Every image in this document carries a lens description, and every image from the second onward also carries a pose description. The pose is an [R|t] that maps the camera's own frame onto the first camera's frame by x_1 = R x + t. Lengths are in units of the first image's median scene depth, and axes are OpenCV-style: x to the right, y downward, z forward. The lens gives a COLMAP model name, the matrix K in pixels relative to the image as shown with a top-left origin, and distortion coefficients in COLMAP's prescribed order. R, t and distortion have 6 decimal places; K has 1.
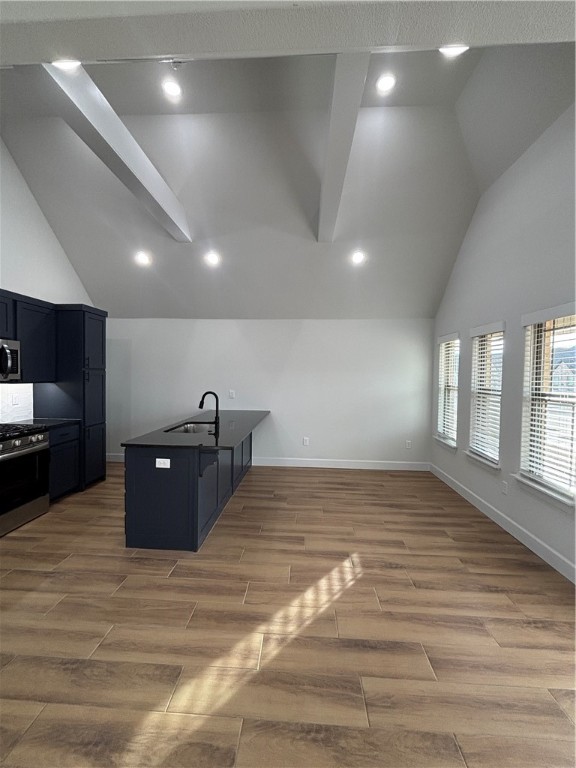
lens RADIAL K [[317.5, 0, 288.0], [0, 317.5, 384.0], [0, 0, 1]] dist [0.010227, 0.000197]
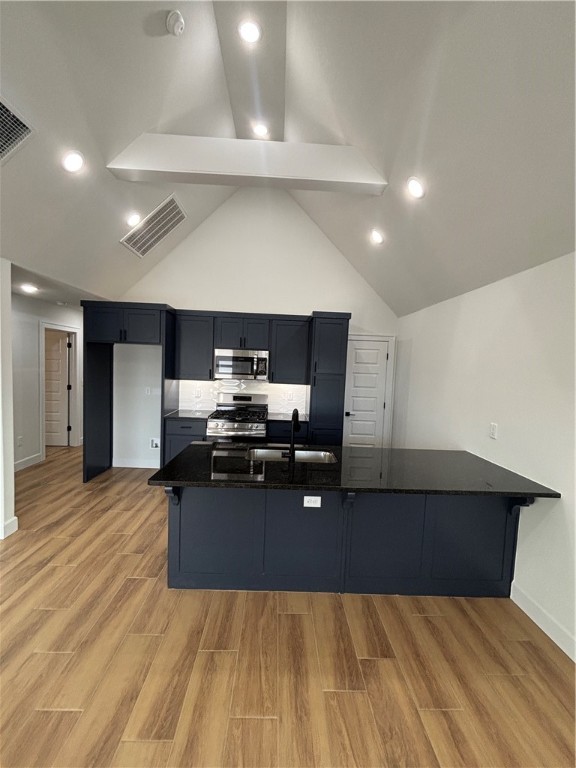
lens RADIAL K [[317.5, 0, 288.0], [0, 317.5, 384.0], [0, 0, 1]] dist [0.010227, 0.000197]
pose [[0.082280, 0.058097, -0.994914, 0.524500], [-0.078361, 0.995586, 0.051656, -0.082554], [0.993524, 0.073712, 0.086469, 1.127991]]
